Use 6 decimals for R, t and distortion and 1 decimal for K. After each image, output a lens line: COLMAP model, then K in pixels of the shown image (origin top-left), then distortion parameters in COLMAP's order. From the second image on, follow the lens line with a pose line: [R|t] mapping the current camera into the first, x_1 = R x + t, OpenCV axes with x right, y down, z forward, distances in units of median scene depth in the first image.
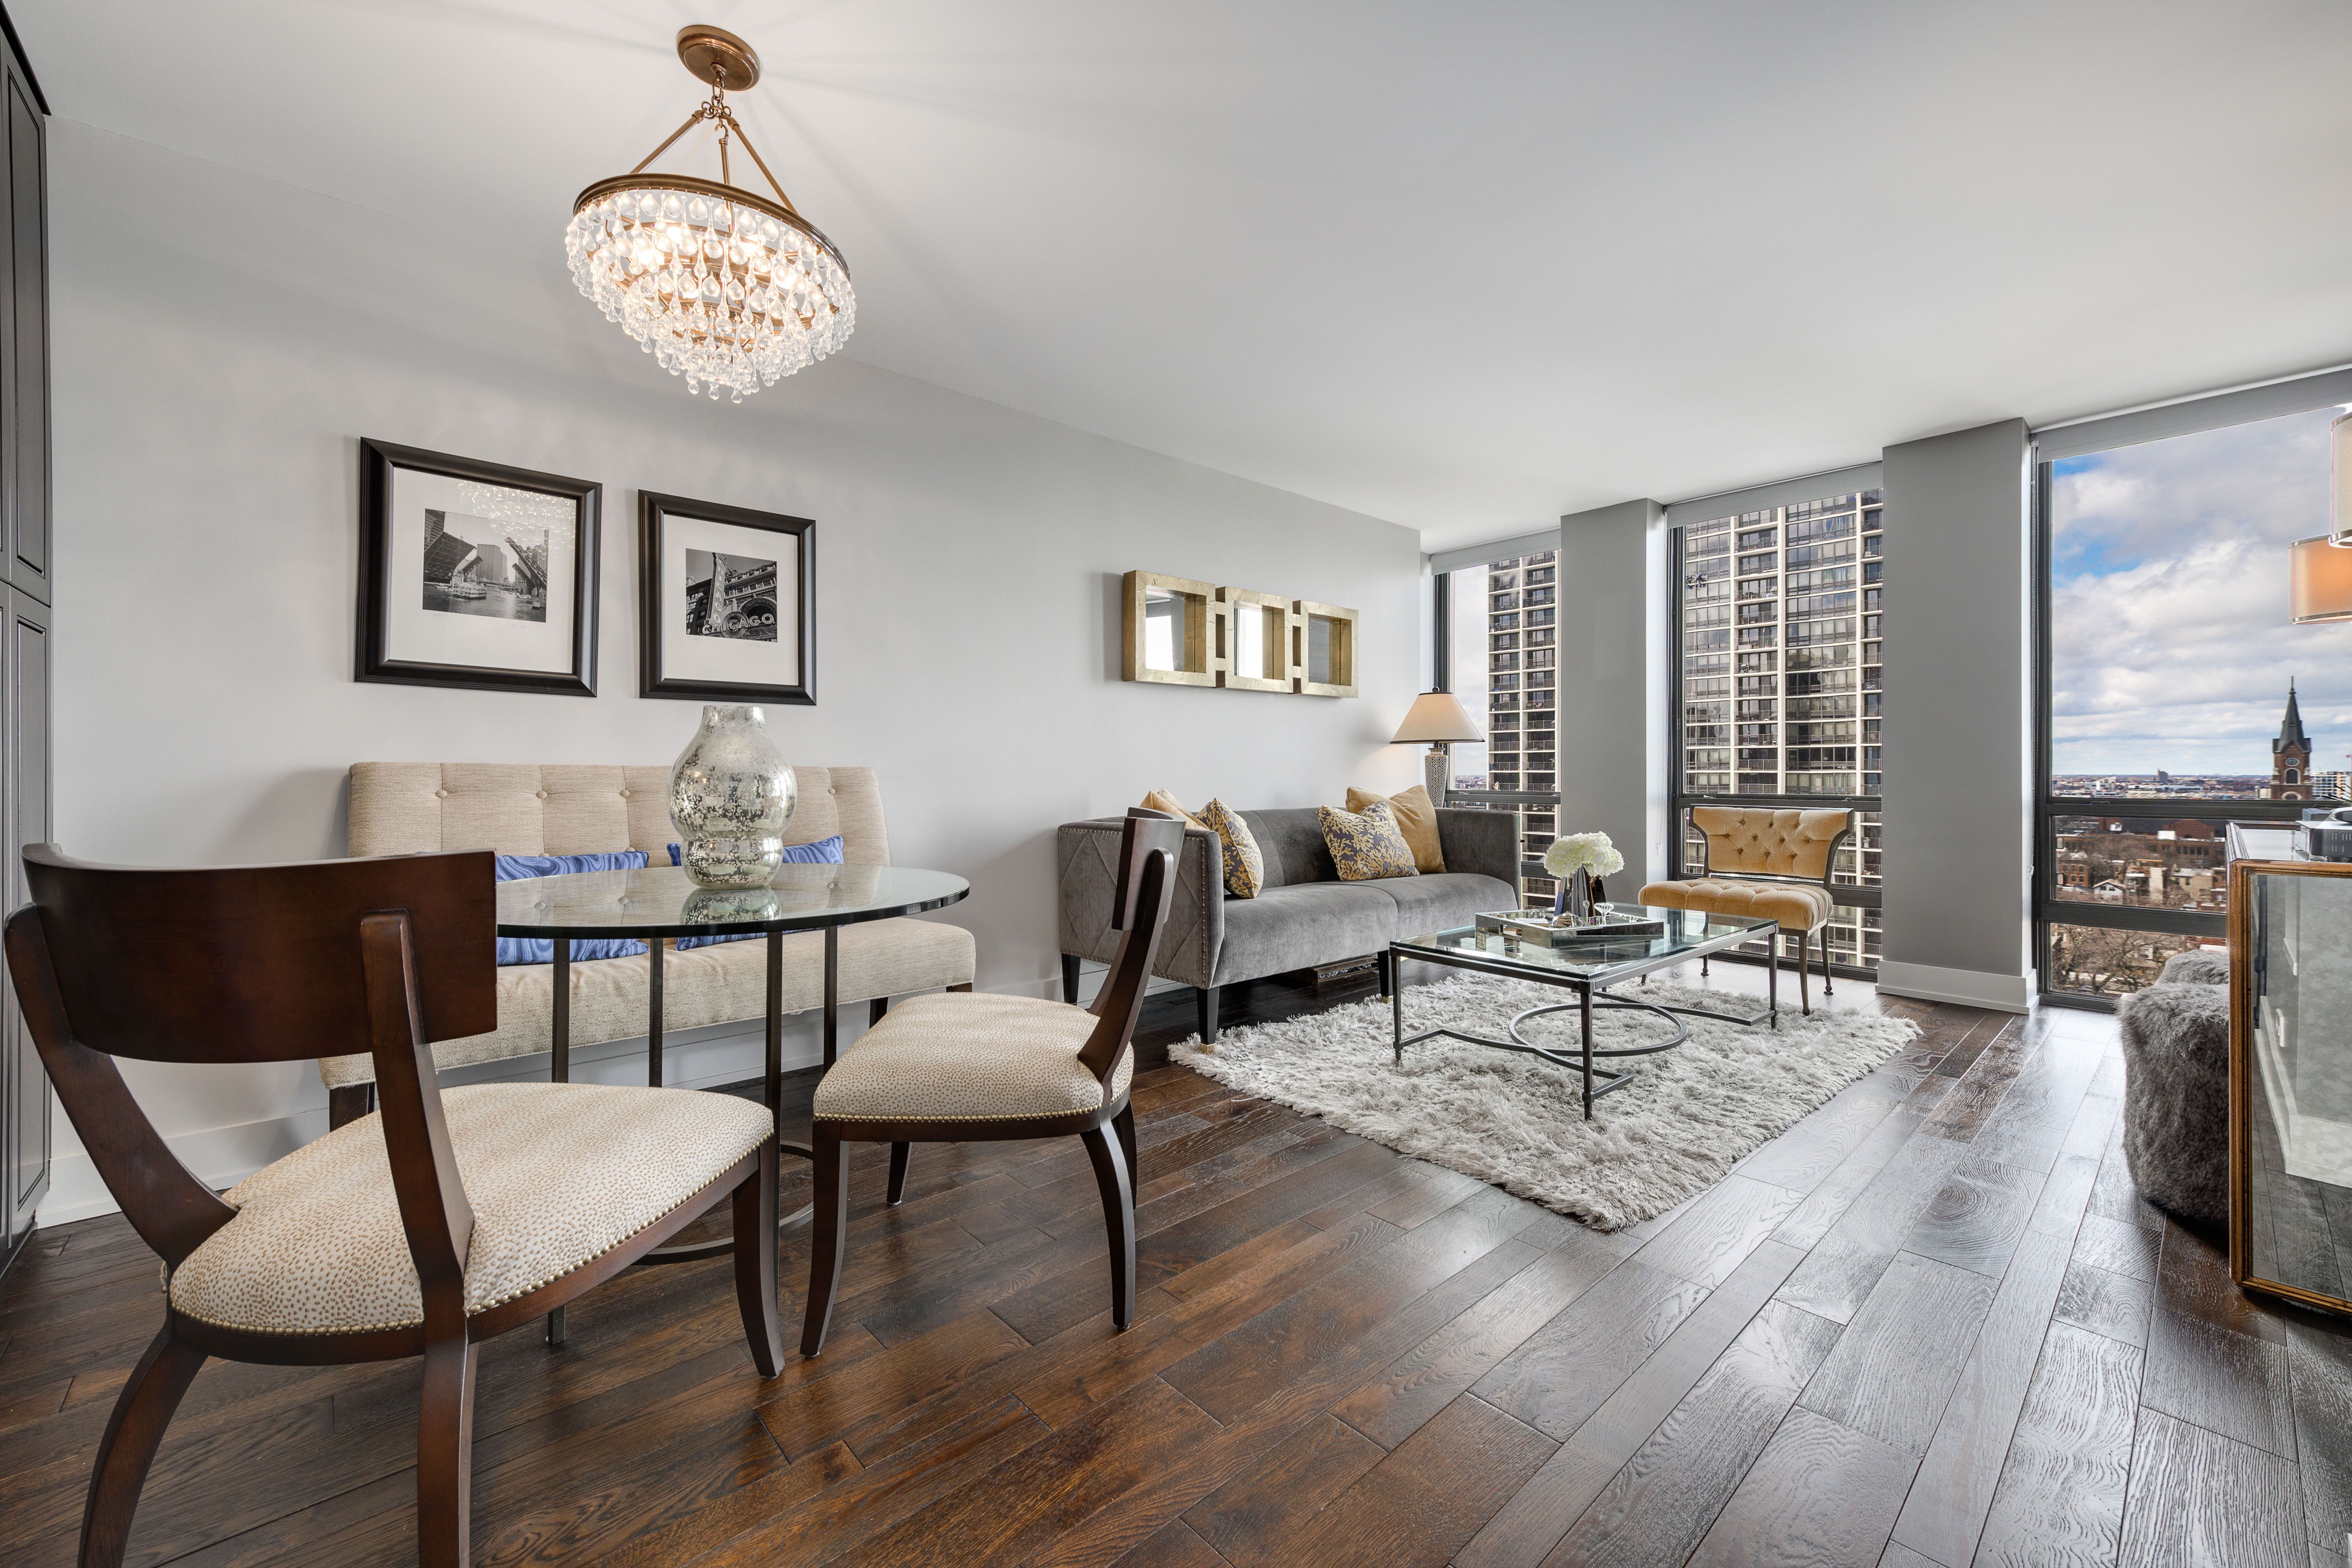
lens RADIAL K [[926.8, 0, 1168.1], [0, 926.8, 772.9], [0, 0, 1]] dist [0.010044, -0.000239]
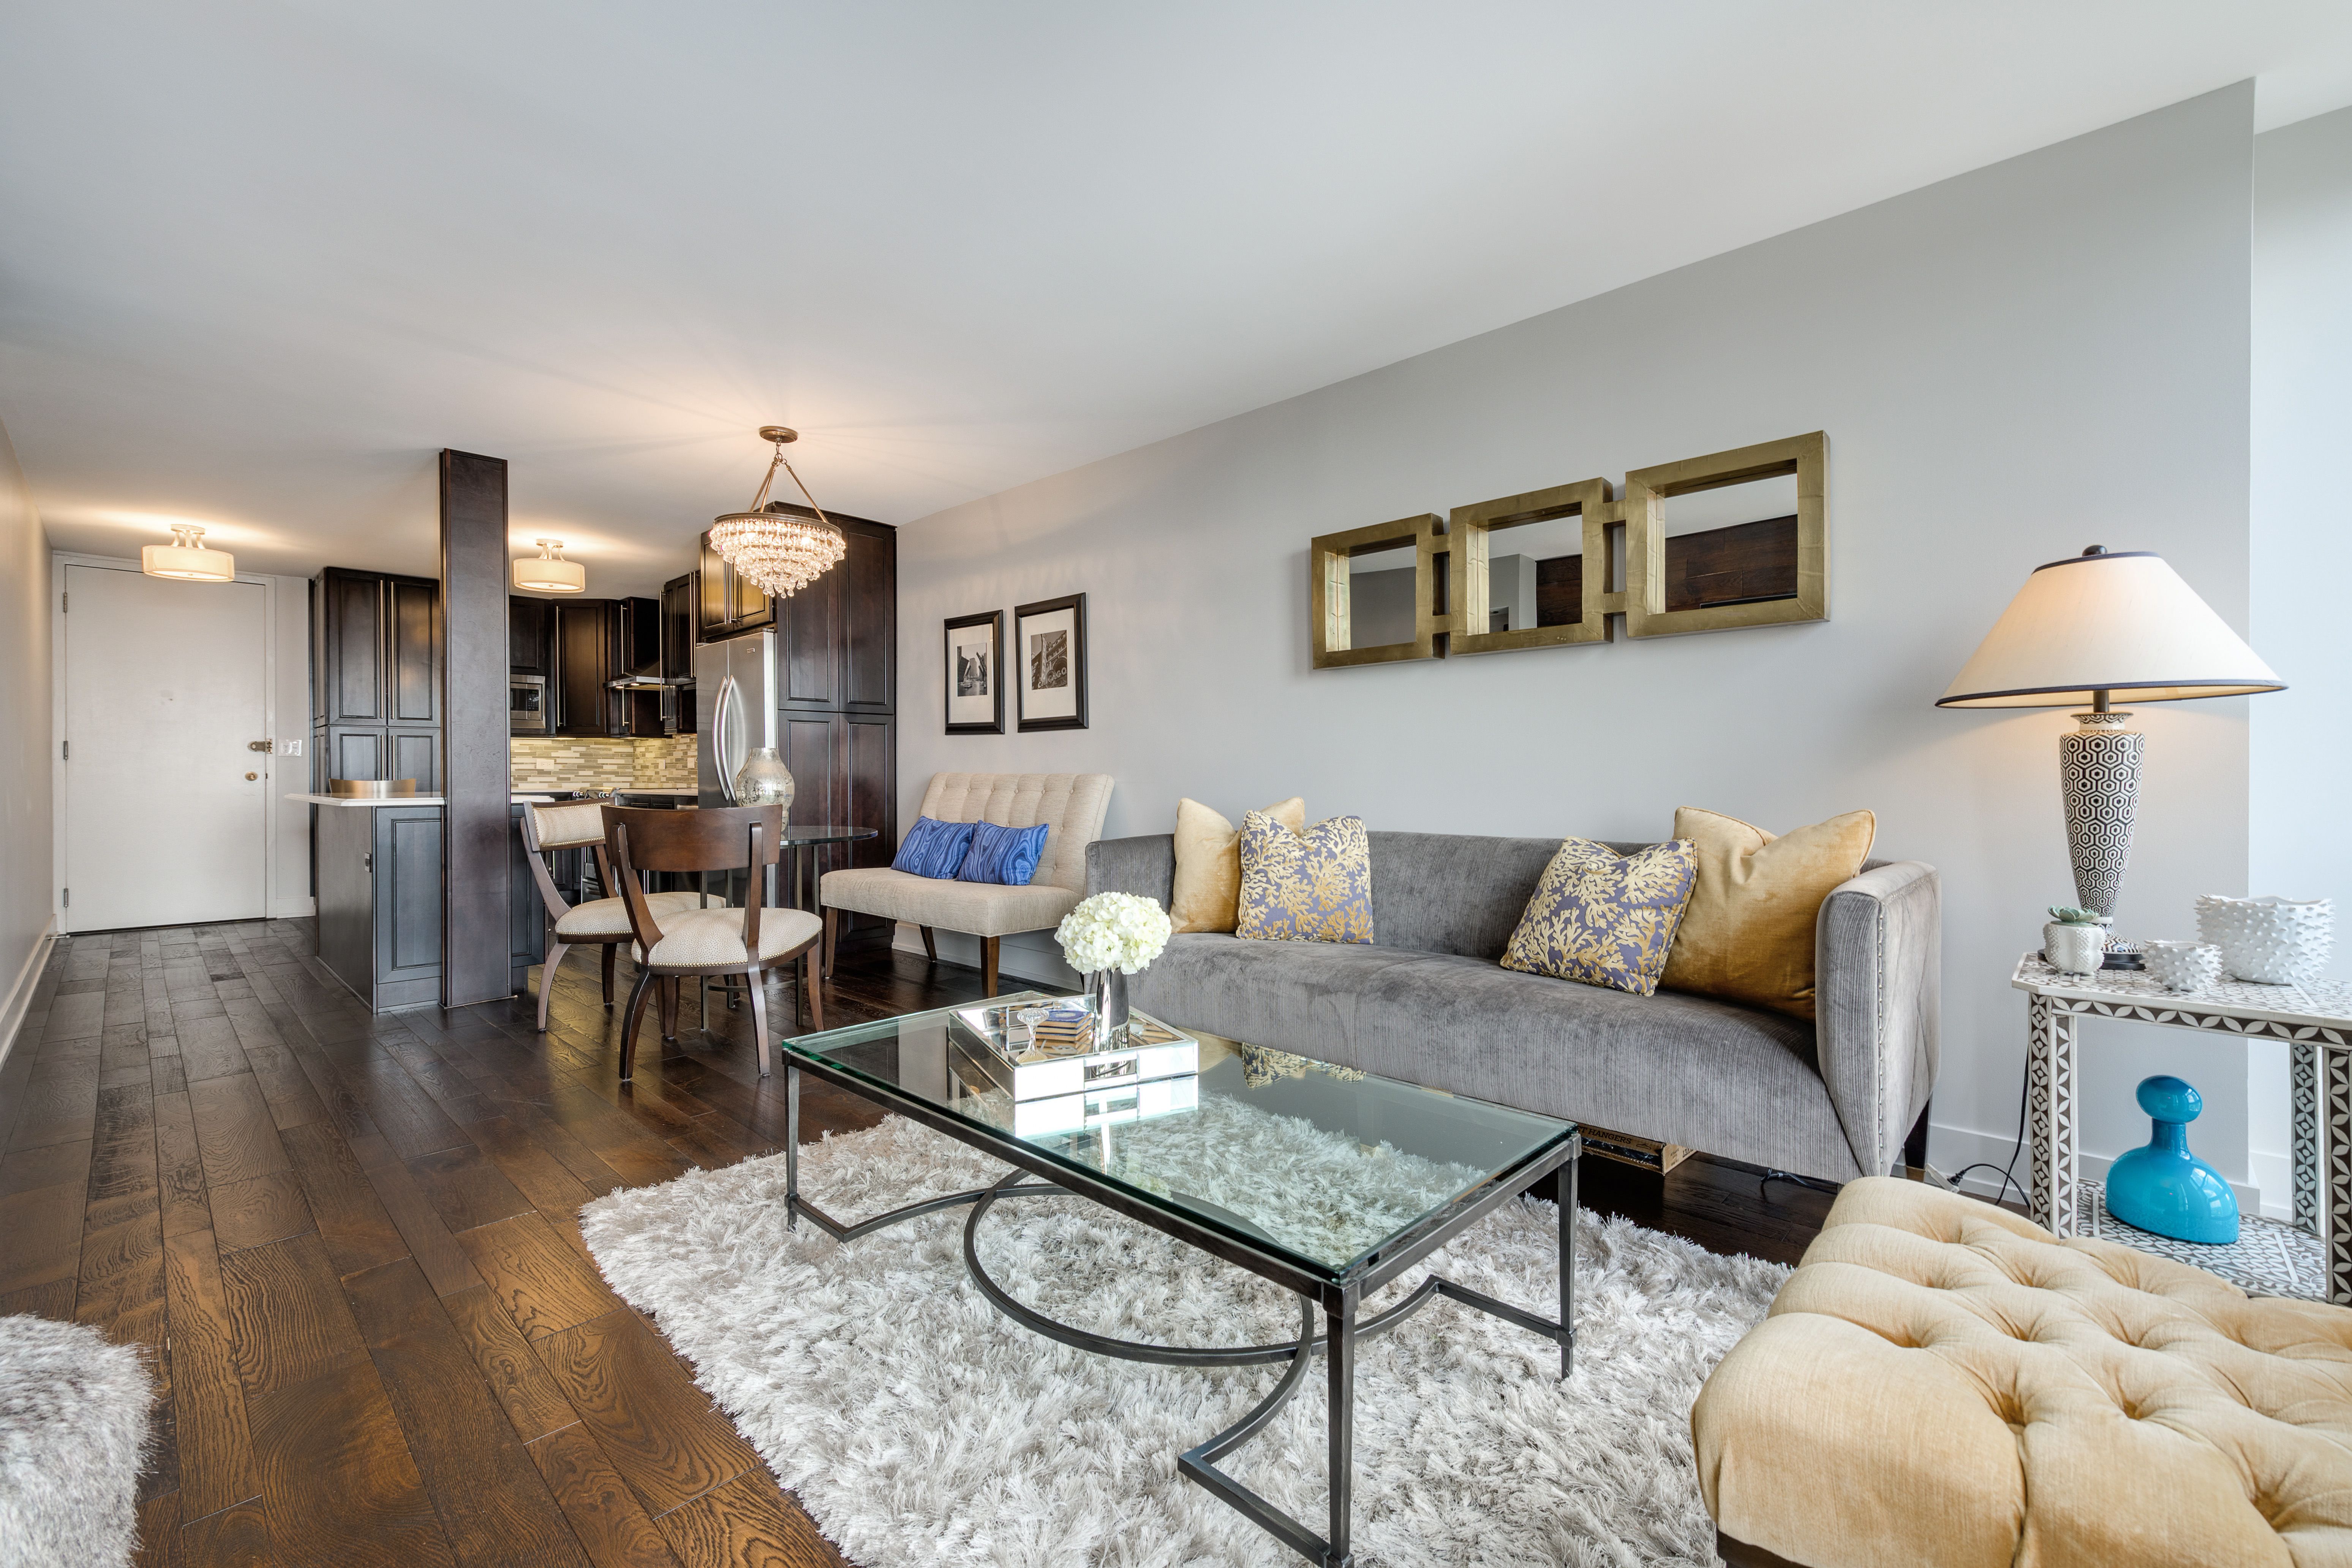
lens RADIAL K [[966.7, 0, 1181.9], [0, 966.7, 778.1], [0, 0, 1]] dist [-0.003161, -0.000330]
pose [[0.100785, 0.003909, -0.994901, 0.836139], [0.000130, 0.999992, 0.003943, -0.004820], [0.994908, -0.000527, 0.100784, 0.801452]]
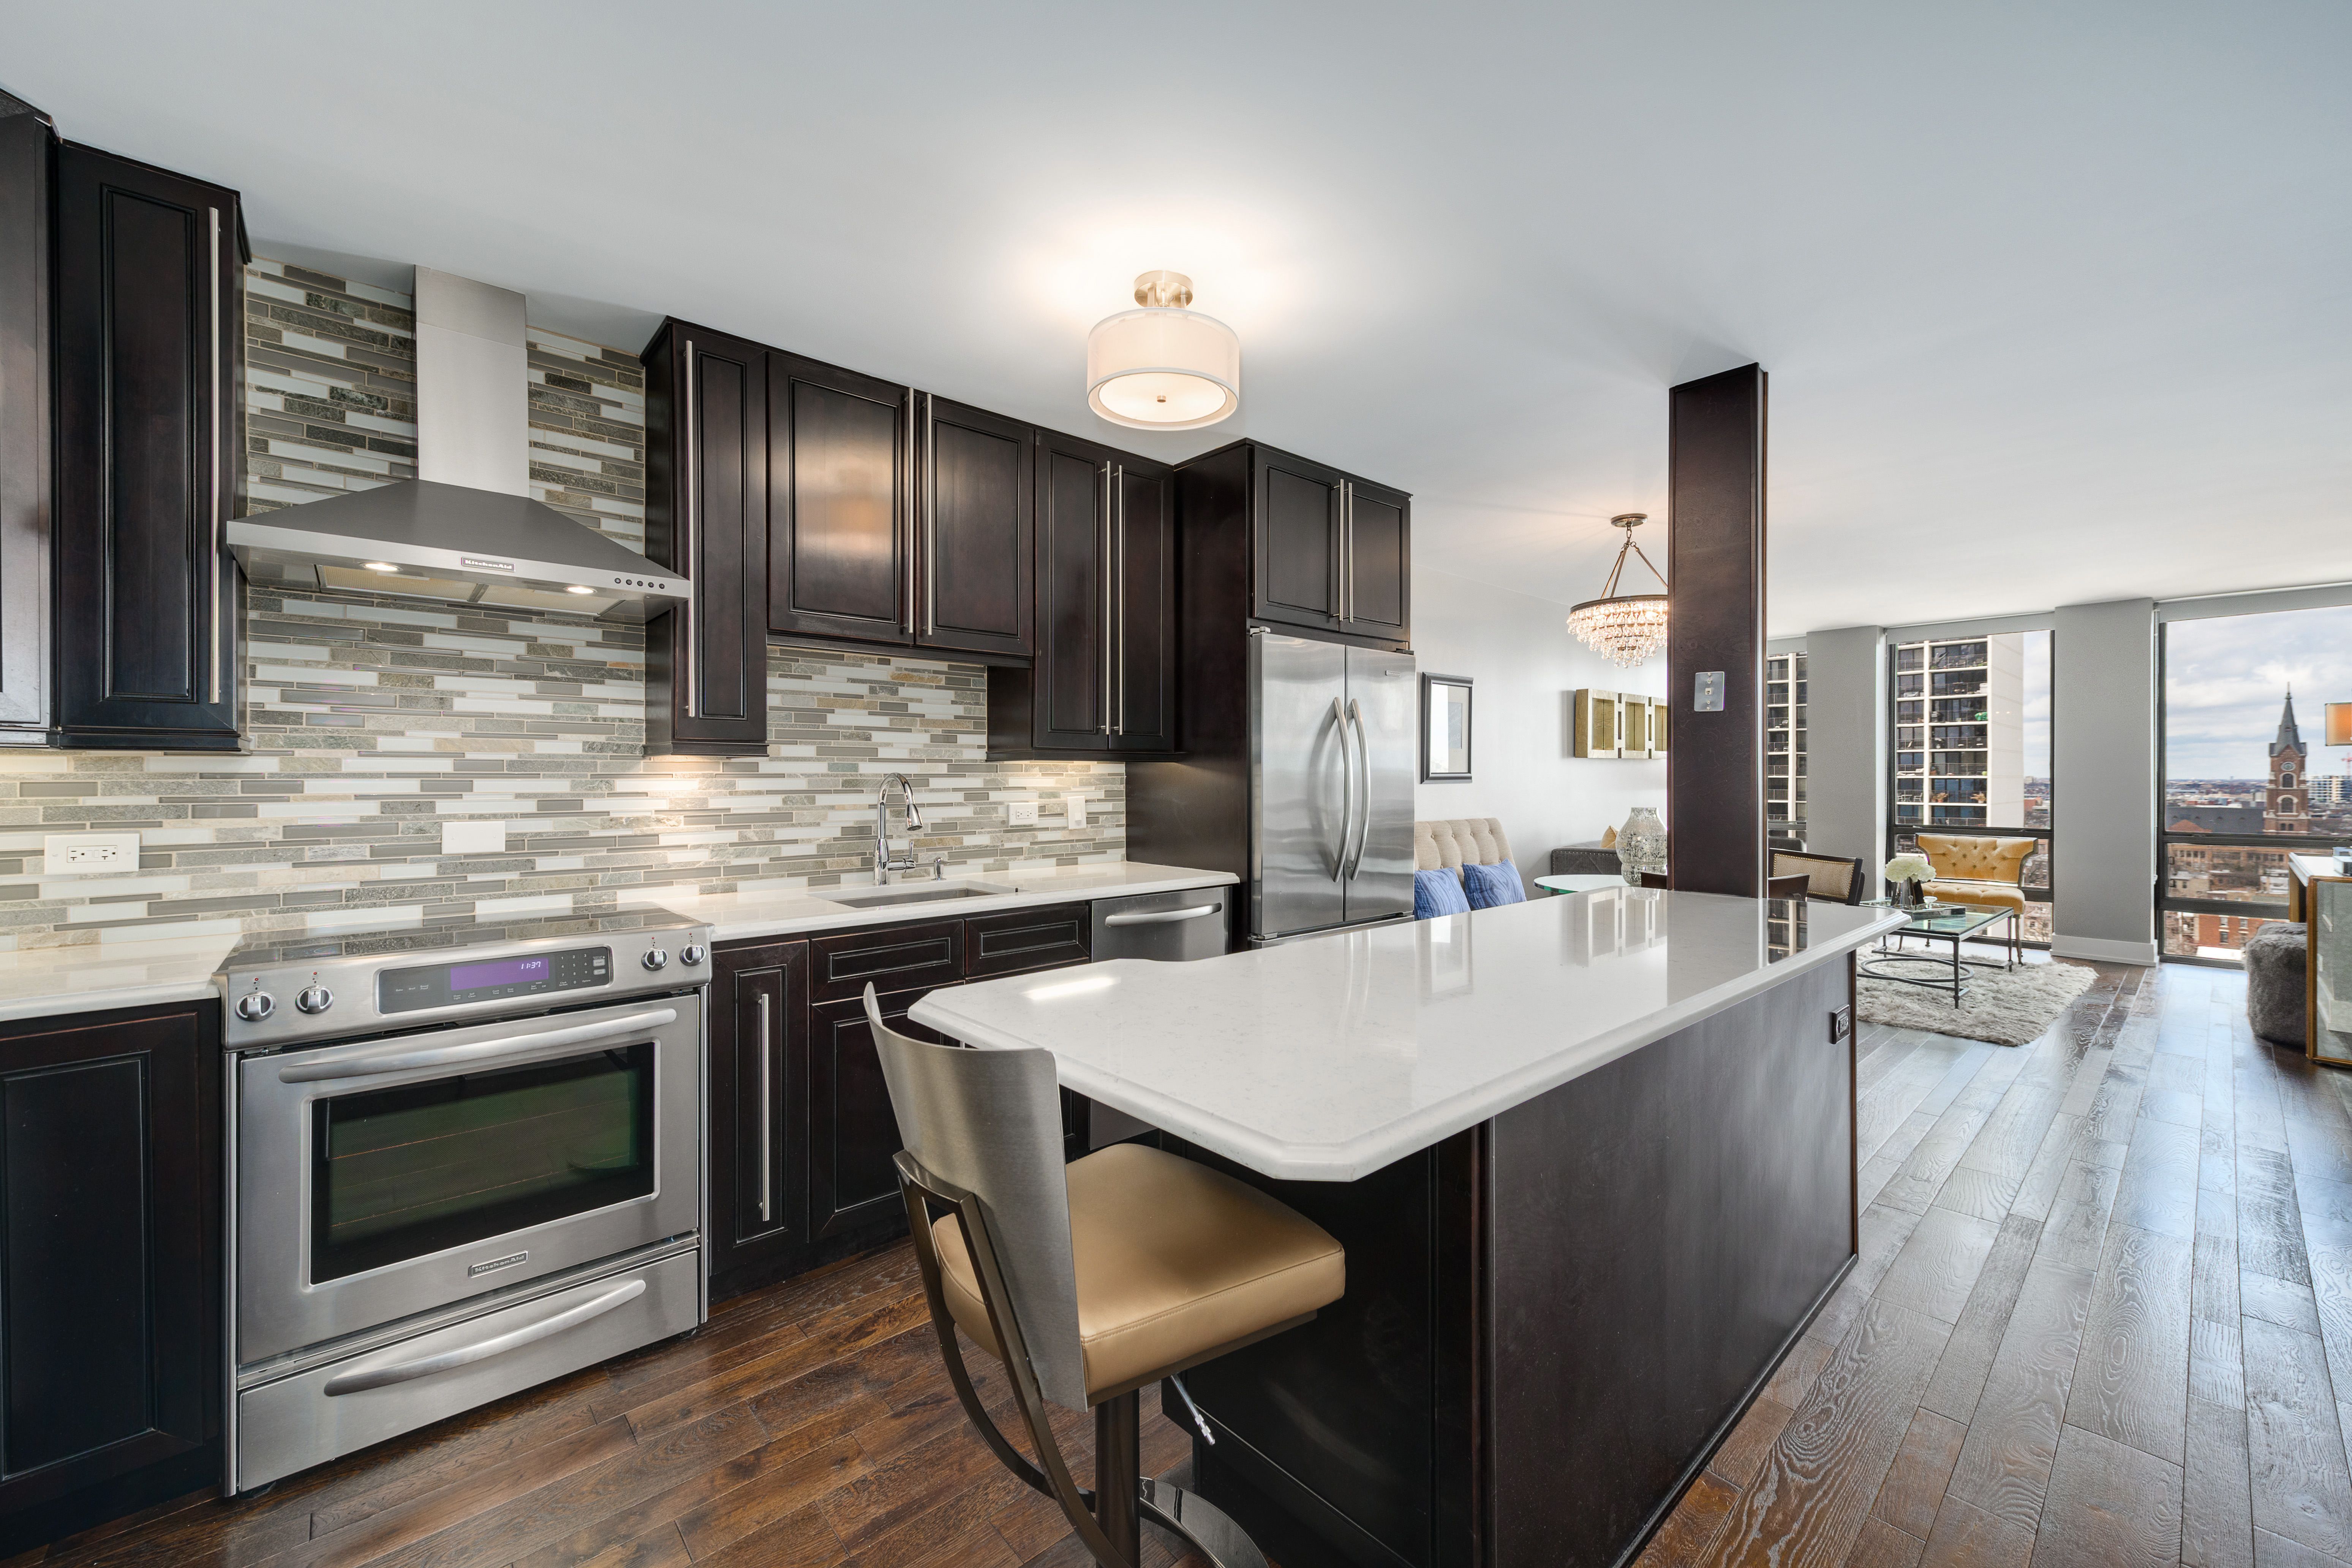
lens RADIAL K [[921.2, 0, 1164.6], [0, 921.2, 777.3], [0, 0, 1]] dist [0.009165, 0.000289]
pose [[0.999996, 0.001294, -0.002429, -0.764058], [-0.001287, 0.999995, 0.002879, -0.069155], [0.002433, -0.002876, 0.999993, -0.594830]]
